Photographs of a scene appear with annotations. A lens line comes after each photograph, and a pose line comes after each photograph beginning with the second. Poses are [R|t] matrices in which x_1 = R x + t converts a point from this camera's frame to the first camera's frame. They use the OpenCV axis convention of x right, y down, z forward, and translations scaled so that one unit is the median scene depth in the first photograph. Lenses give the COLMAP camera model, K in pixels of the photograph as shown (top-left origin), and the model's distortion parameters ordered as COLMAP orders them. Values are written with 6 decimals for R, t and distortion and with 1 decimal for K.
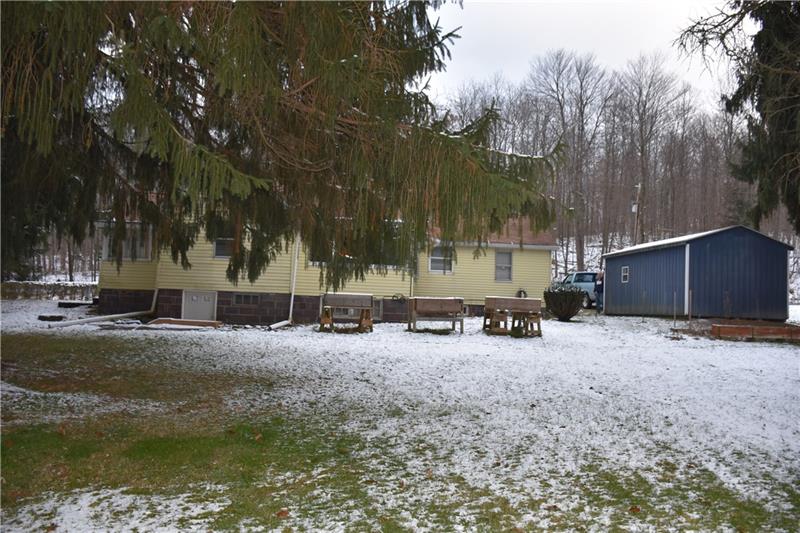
lens RADIAL K [[629.5, 0, 397.9], [0, 629.5, 272.5], [0, 0, 1]] dist [-0.140989, 0.099751]
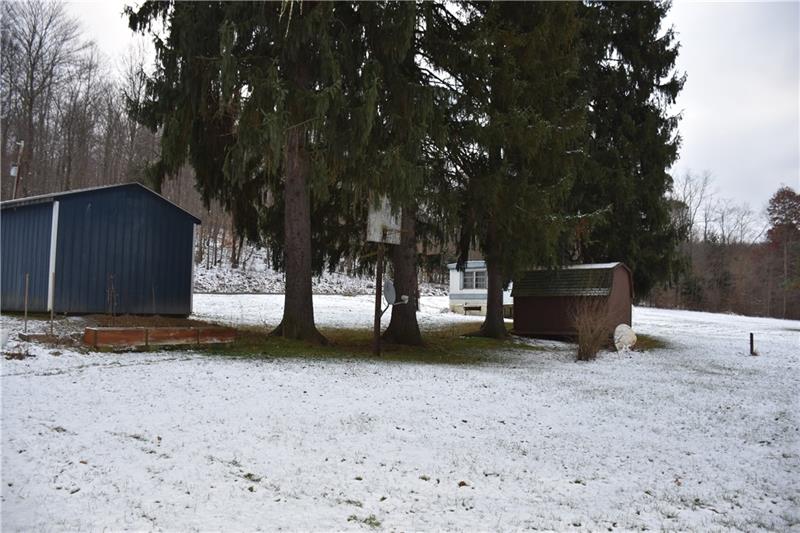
lens RADIAL K [[629.5, 0, 397.9], [0, 629.5, 272.5], [0, 0, 1]] dist [-0.140989, 0.099751]
pose [[0.612055, 0.022305, 0.790500, 0.190040], [-0.041011, 0.999152, 0.003561, 0.012019], [-0.789751, -0.034599, 0.612451, 0.321755]]
